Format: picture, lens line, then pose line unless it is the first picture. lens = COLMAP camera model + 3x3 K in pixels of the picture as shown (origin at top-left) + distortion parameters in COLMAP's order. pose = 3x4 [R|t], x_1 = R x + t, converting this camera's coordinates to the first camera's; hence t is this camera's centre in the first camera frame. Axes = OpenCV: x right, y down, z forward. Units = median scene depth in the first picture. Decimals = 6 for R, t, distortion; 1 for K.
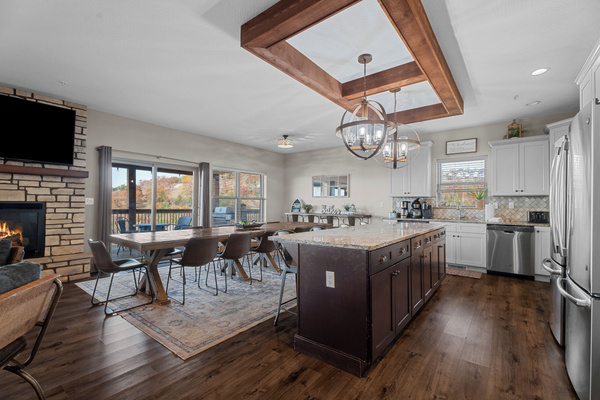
lens RADIAL K [[269.6, 0, 296.3], [0, 269.6, 199.1], [0, 0, 1]] dist [-0.004769, -0.000516]
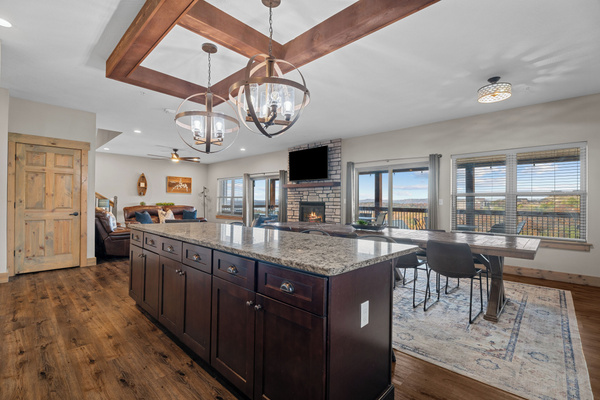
lens RADIAL K [[269.6, 0, 296.6], [0, 269.6, 200.4], [0, 0, 1]] dist [-0.004769, -0.000516]
pose [[-0.100039, -0.010946, -0.994923, 0.781491], [0.015026, 0.999809, -0.012511, 0.019323], [0.994870, -0.016201, -0.099855, 0.932243]]
